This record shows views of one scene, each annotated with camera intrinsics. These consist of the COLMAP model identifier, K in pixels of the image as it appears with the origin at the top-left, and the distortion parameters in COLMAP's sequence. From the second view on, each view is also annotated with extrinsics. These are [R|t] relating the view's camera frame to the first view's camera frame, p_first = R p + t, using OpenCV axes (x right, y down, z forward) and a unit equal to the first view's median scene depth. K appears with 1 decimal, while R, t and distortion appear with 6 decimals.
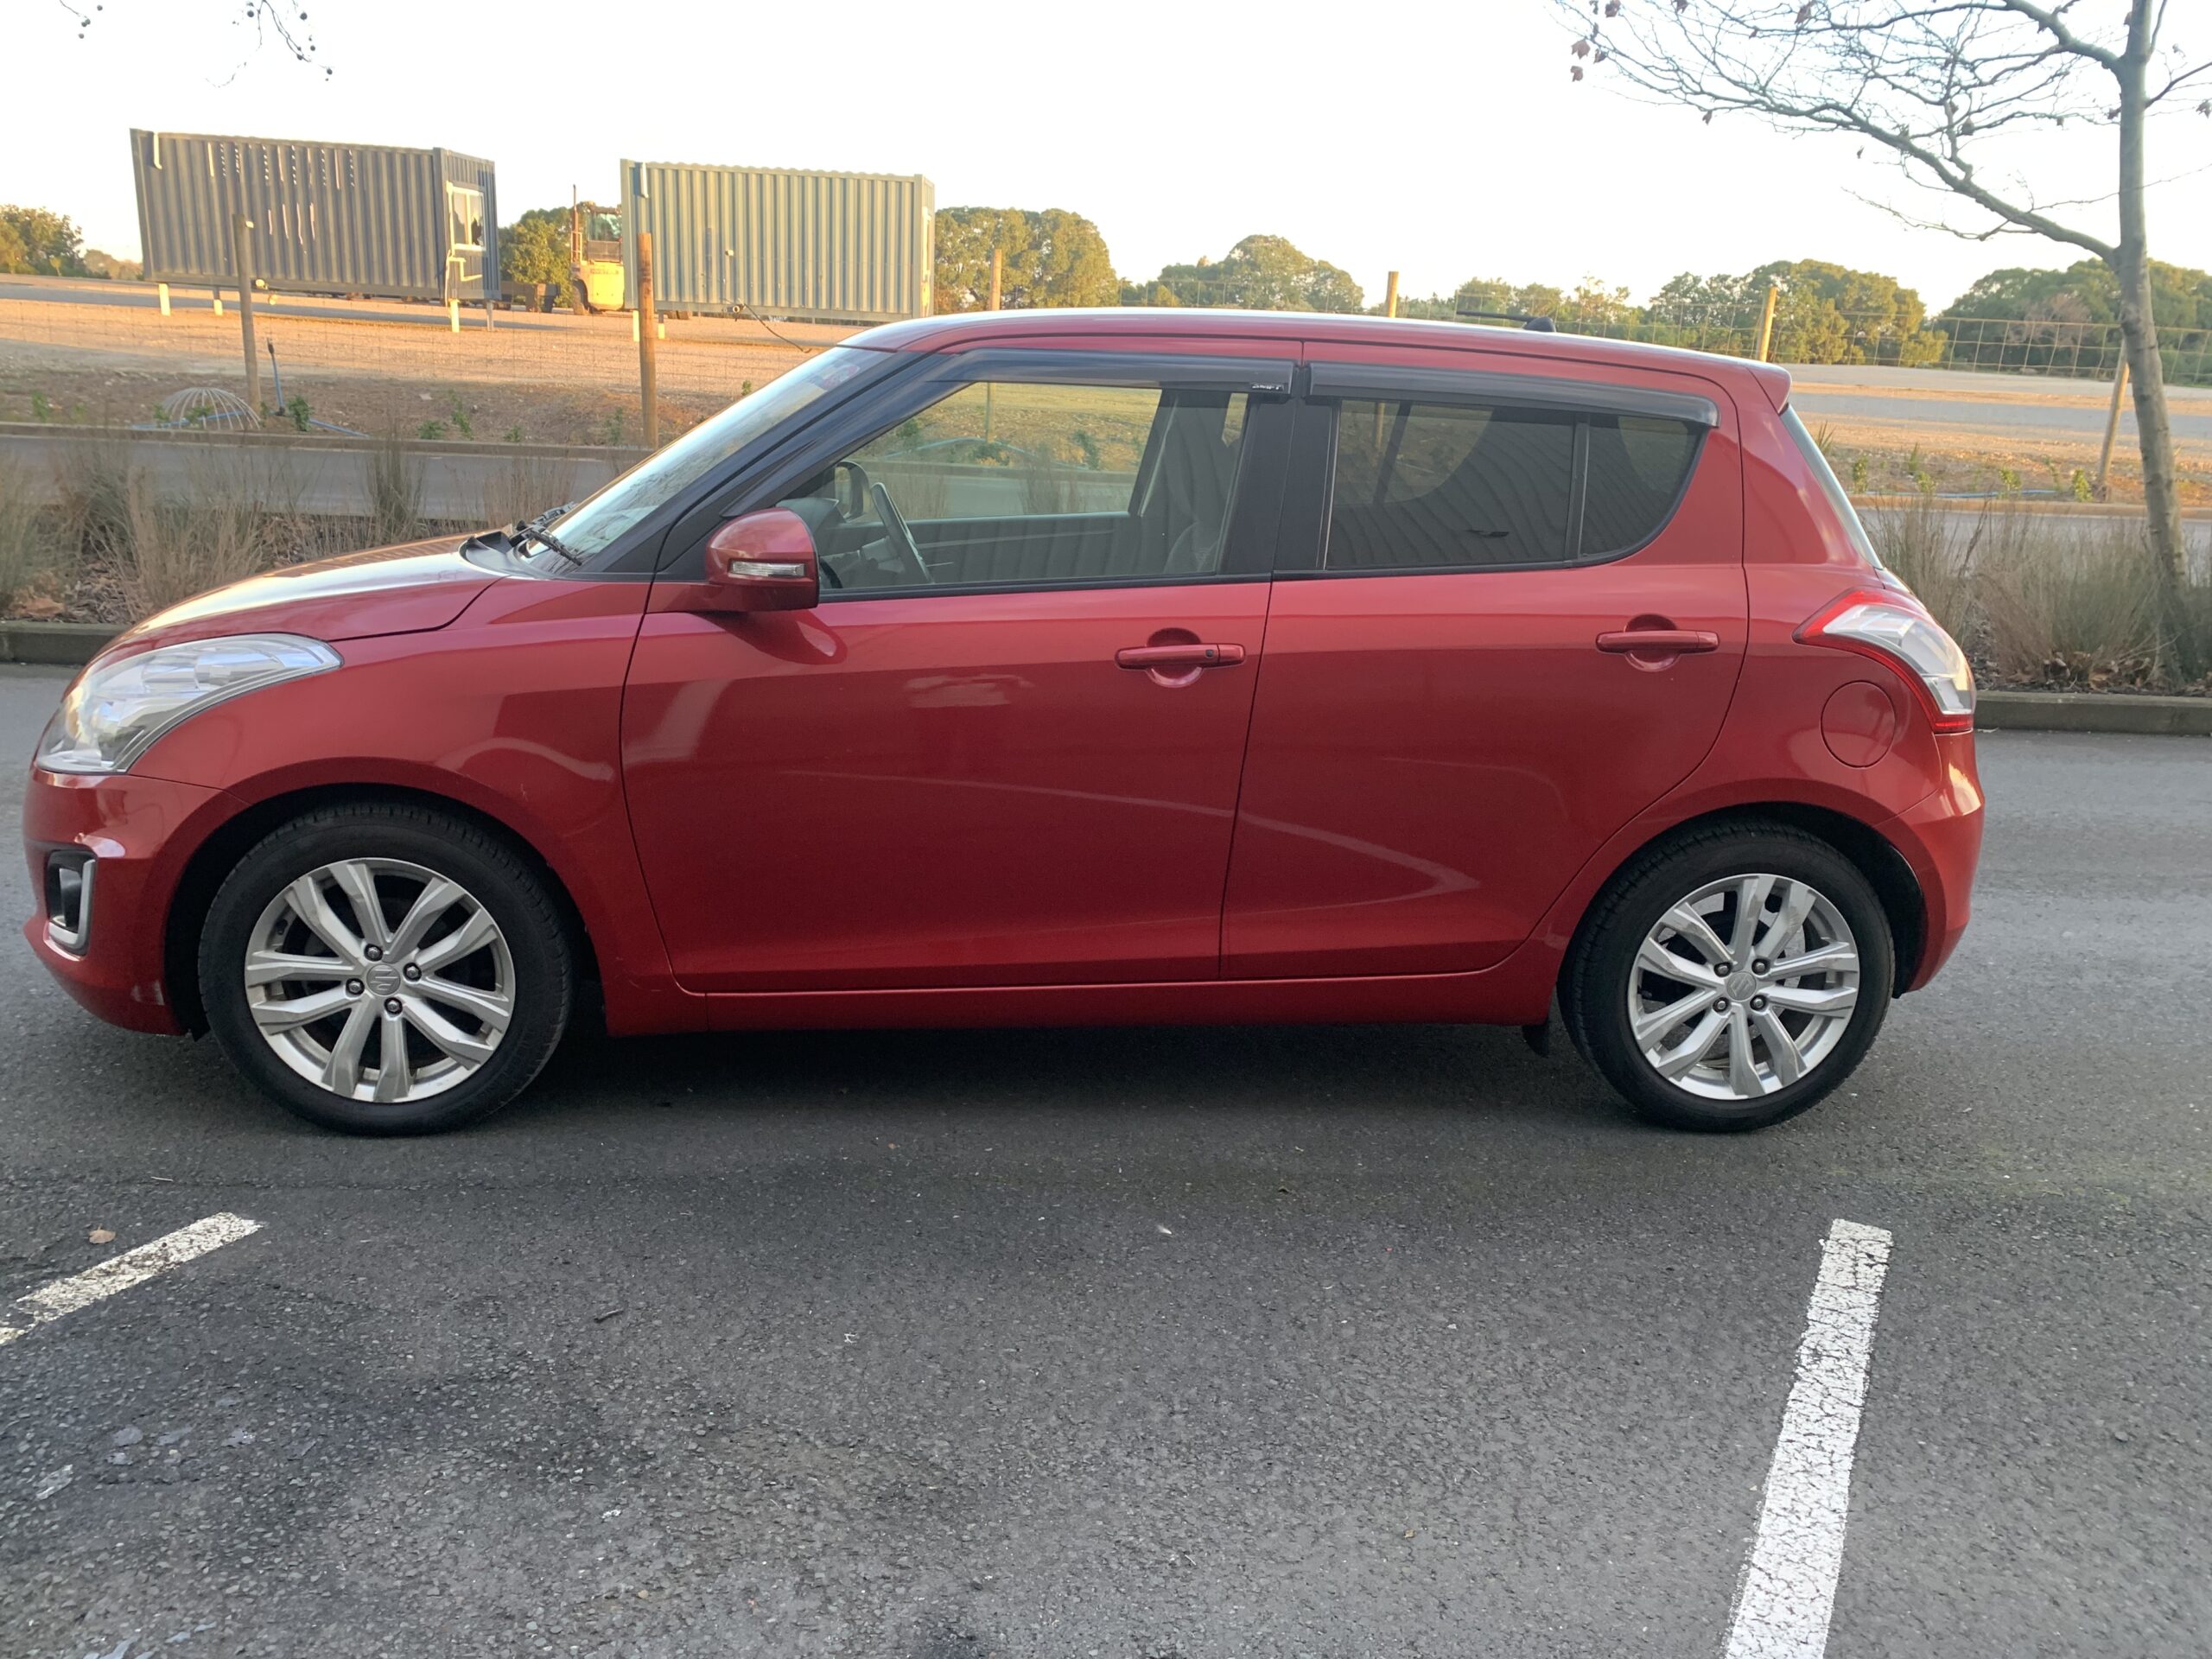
lens RADIAL K [[1665.5, 0, 1106.0], [0, 1665.5, 829.5], [0, 0, 1]] dist [-0.000057, 0.000634]
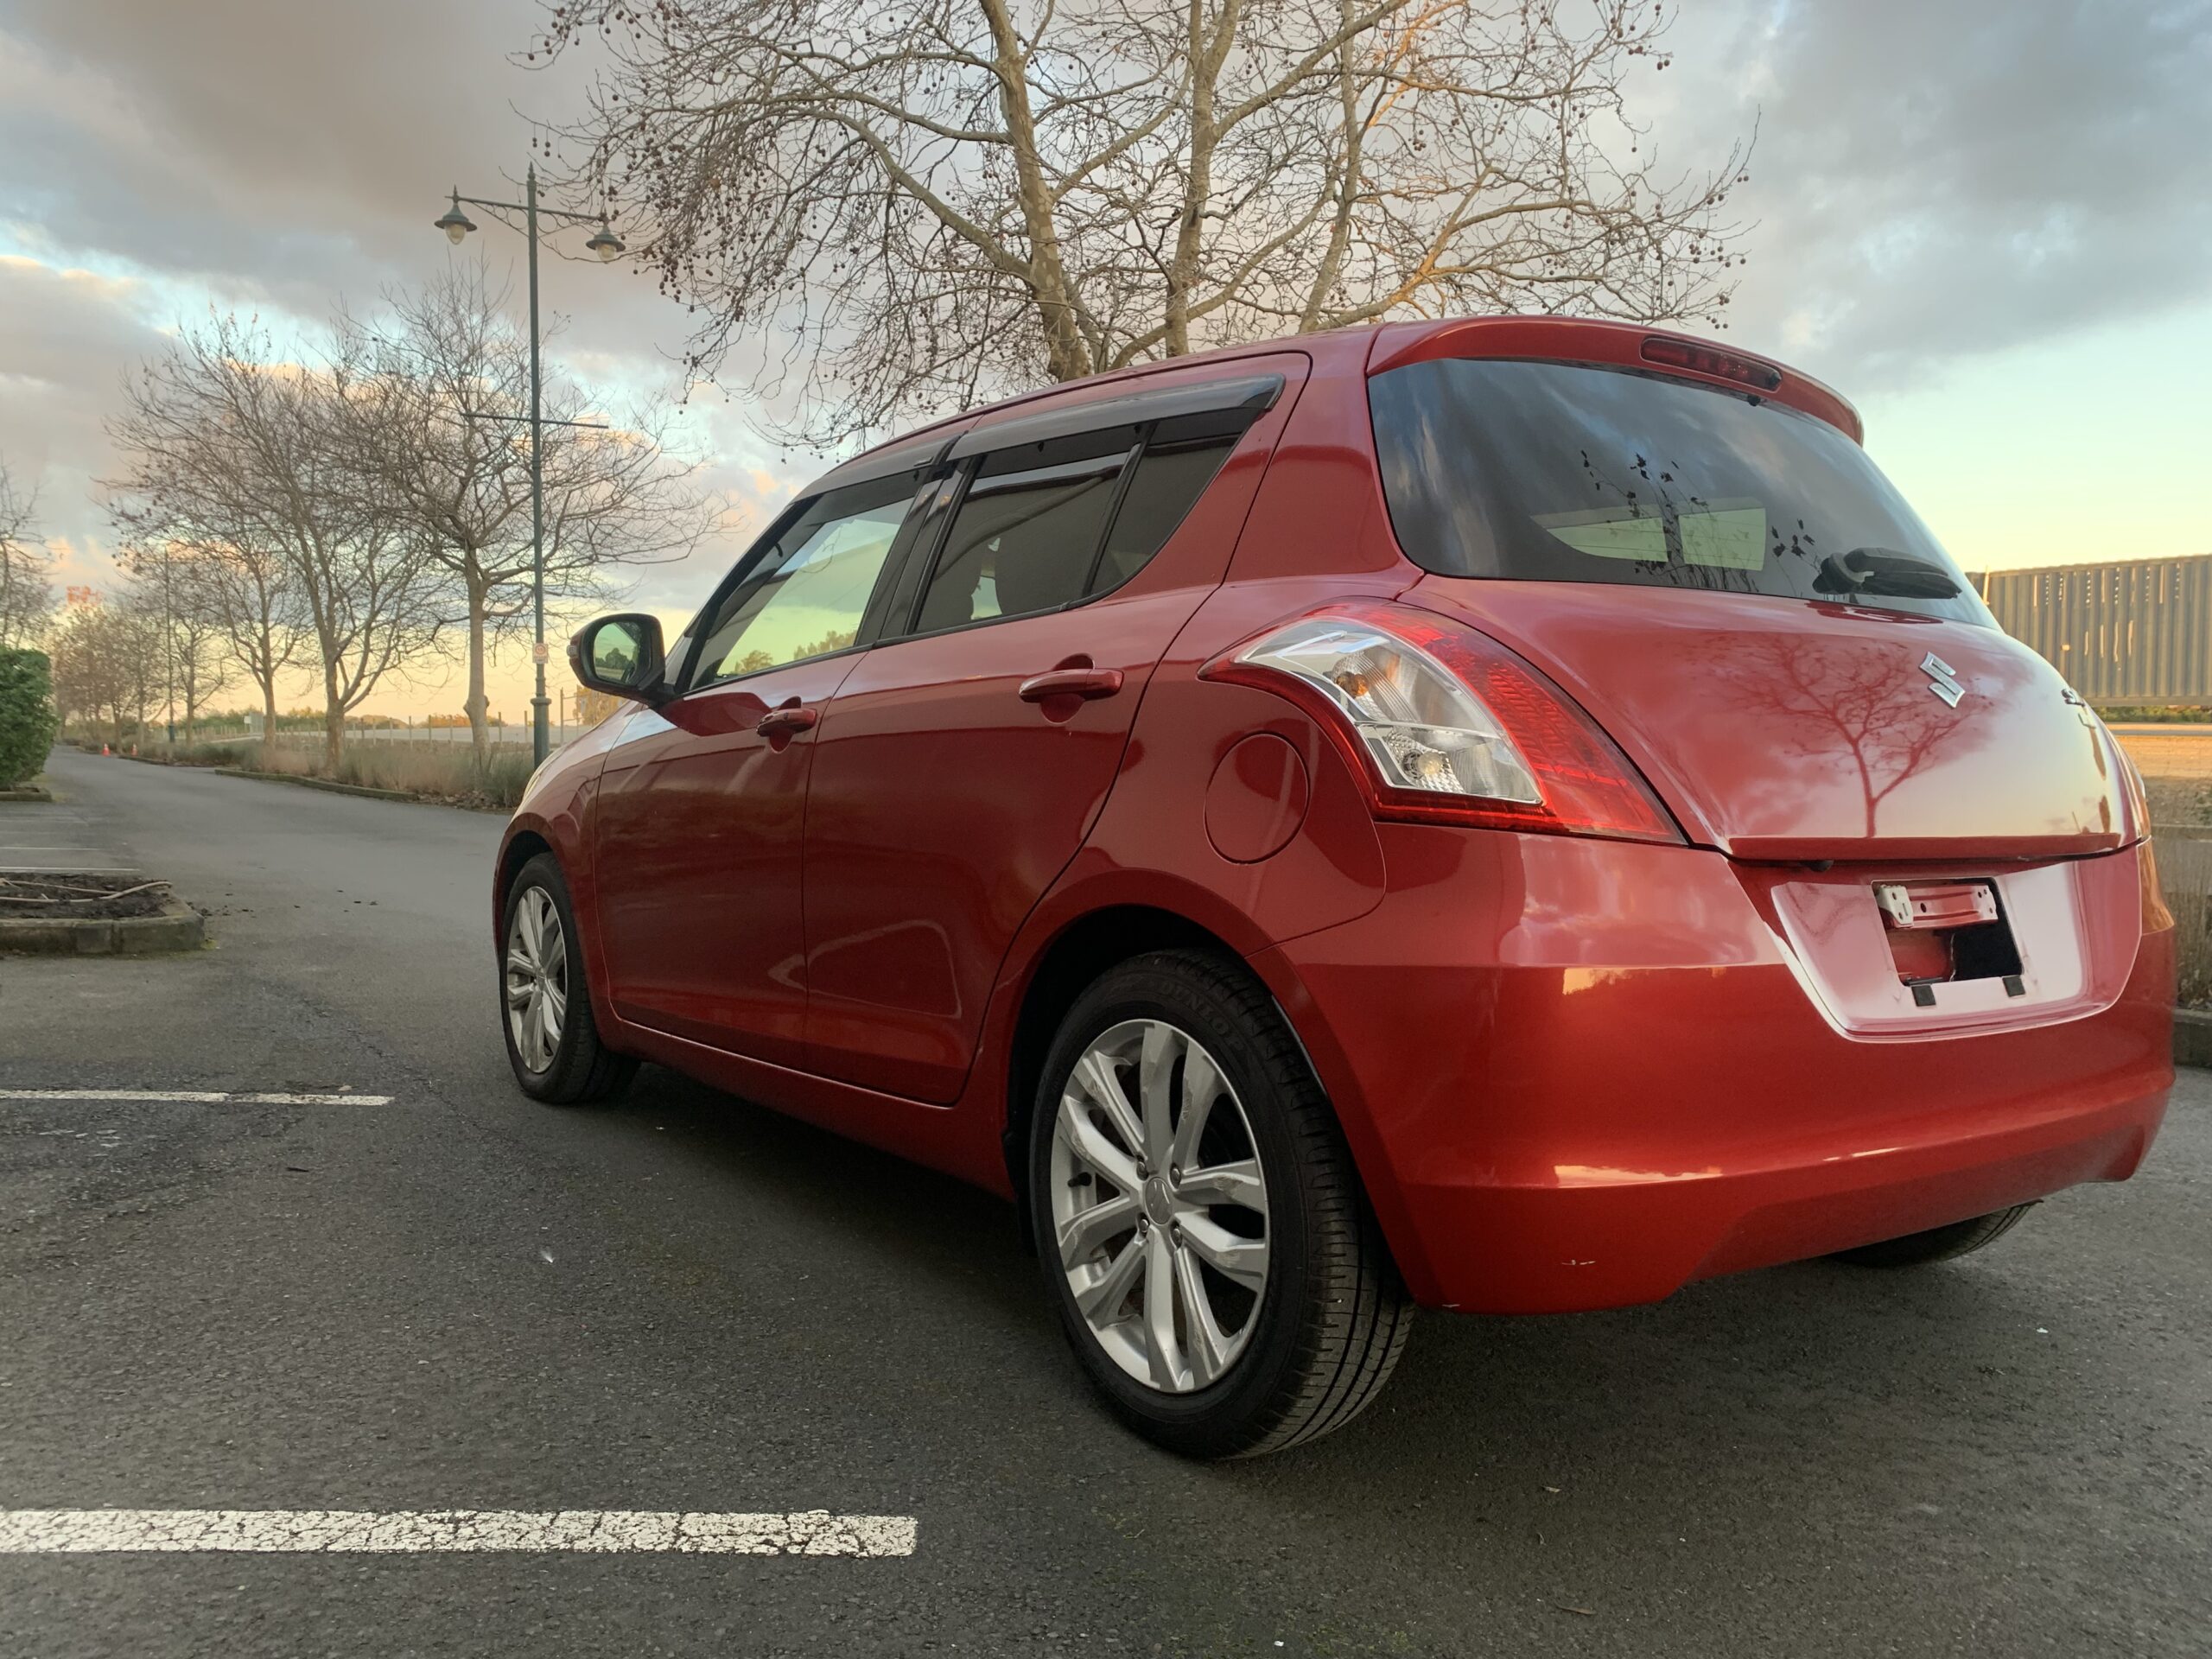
lens RADIAL K [[1682.7, 0, 1106.0], [0, 1682.7, 829.5], [0, 0, 1]] dist [0.010577, 0.007752]
pose [[0.507364, 0.003675, -0.861724, 0.136414], [-0.224539, 0.966011, -0.128084, 0.006114], [0.831964, 0.258476, 0.490944, 0.089591]]
